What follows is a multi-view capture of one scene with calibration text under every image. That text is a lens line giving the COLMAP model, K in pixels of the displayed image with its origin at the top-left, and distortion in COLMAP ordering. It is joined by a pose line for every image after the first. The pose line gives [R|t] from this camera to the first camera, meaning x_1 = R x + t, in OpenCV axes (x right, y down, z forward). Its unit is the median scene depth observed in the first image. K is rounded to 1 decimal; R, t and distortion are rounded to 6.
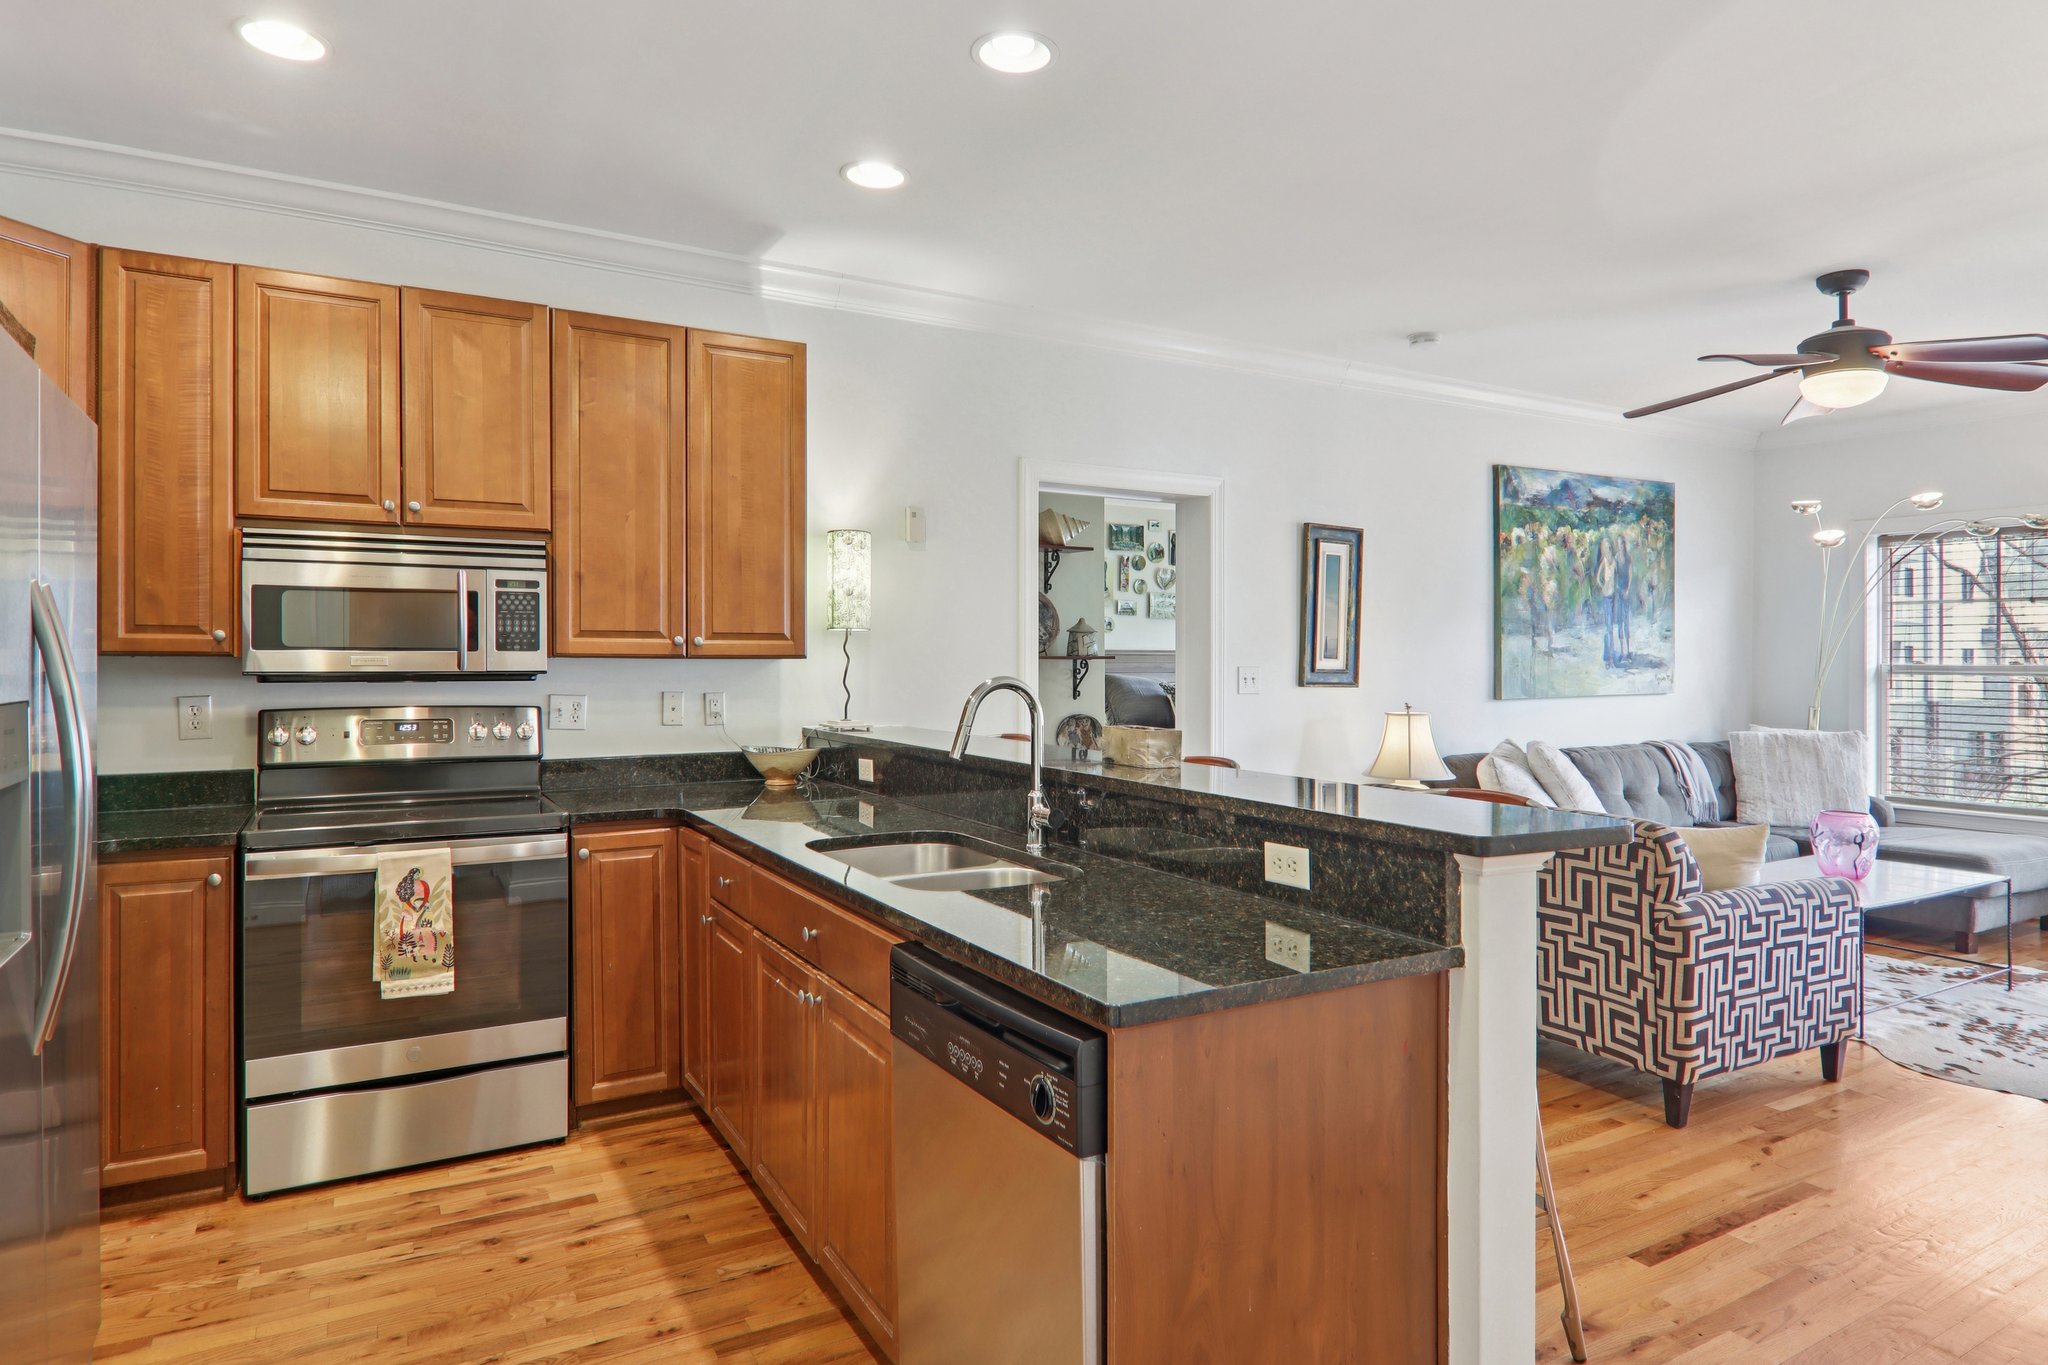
lens RADIAL K [[1189.8, 0, 1038.1], [0, 1189.8, 662.5], [0, 0, 1]] dist [0.006803, -0.017349]
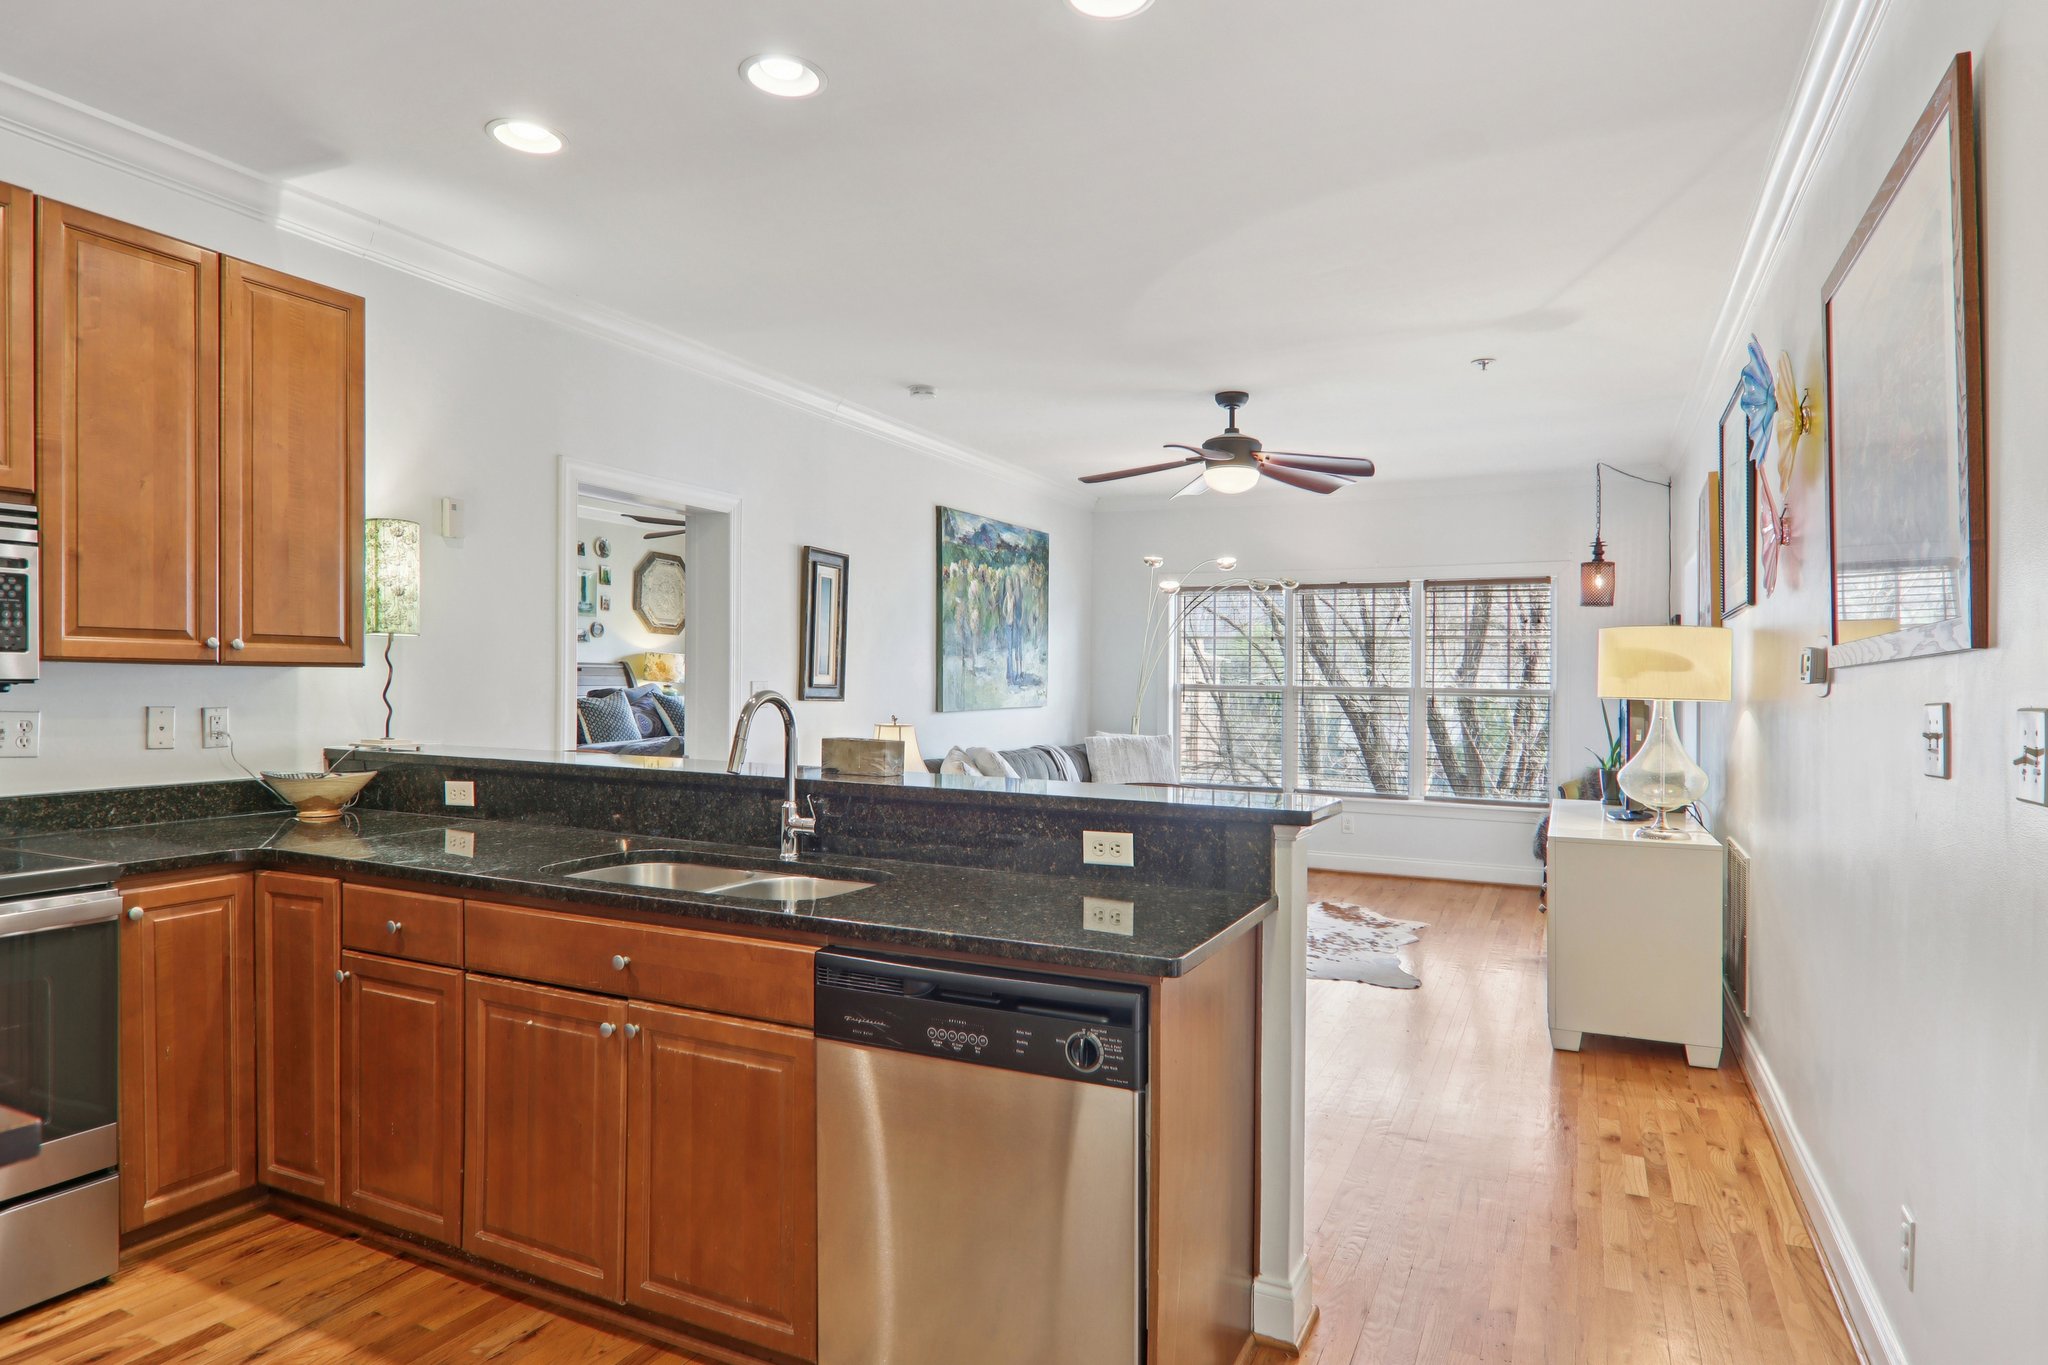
lens RADIAL K [[1165.9, 0, 1028.8], [0, 1165.9, 708.6], [0, 0, 1]] dist [0.021973, -0.035607]
pose [[0.825564, -0.003064, 0.564300, -0.235220], [-0.013048, 0.999614, 0.024516, -0.000394], [-0.564157, -0.027603, 0.825206, 0.028568]]
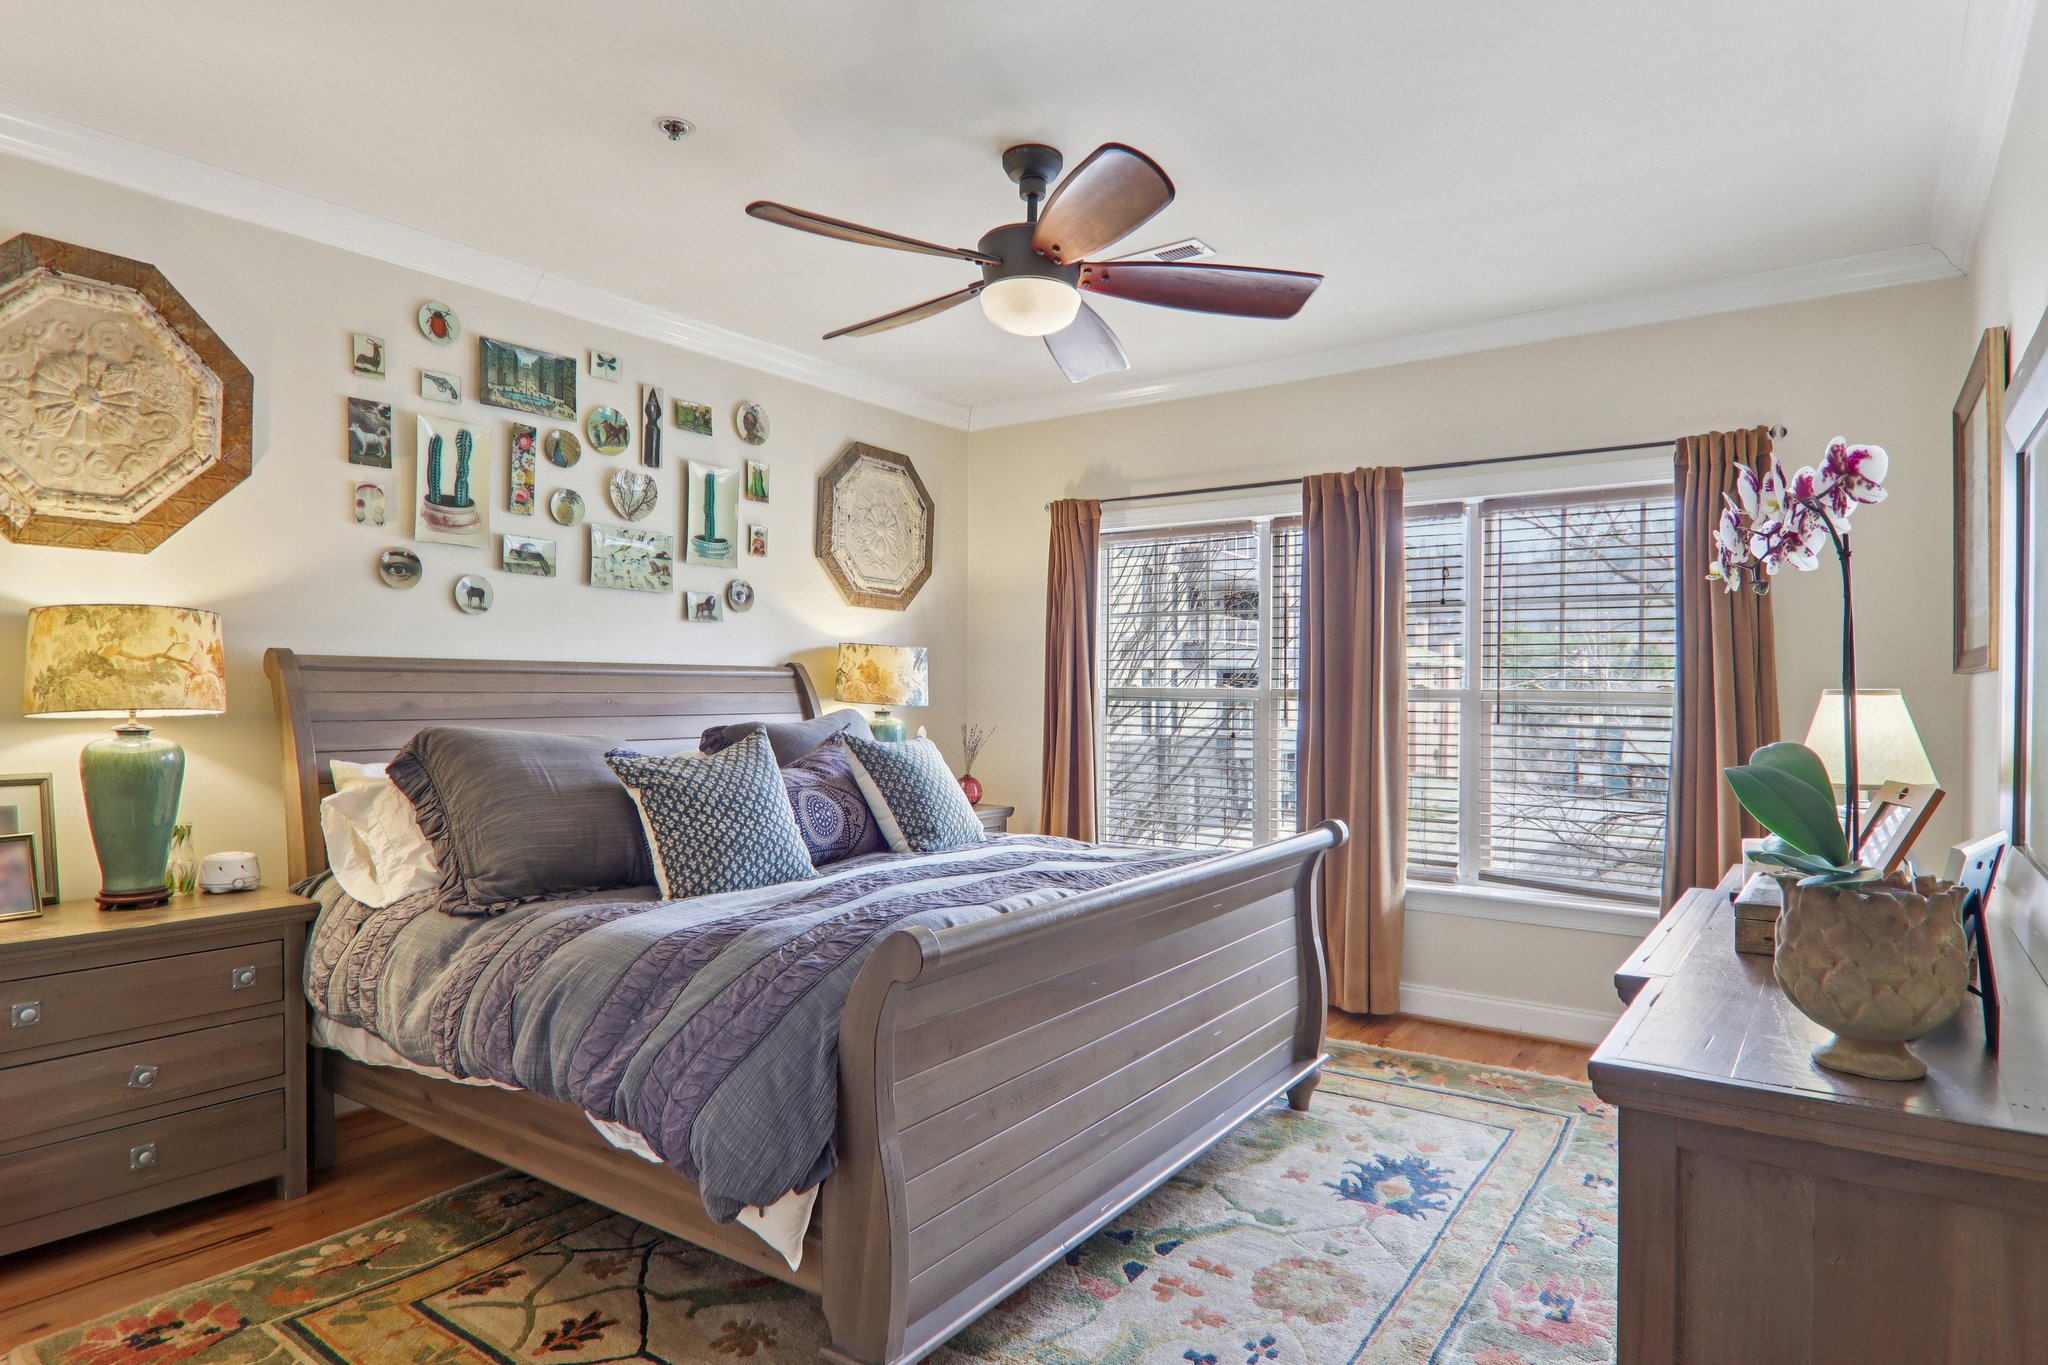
lens RADIAL K [[1112.5, 0, 1050.1], [0, 1112.5, 689.1], [0, 0, 1]] dist [0.001810, -0.014867]
pose [[0.901712, 0.005386, 0.432303, 0.159923], [-0.004199, 0.999984, -0.003700, 0.001554], [-0.432316, 0.001521, 0.901721, 1.302915]]
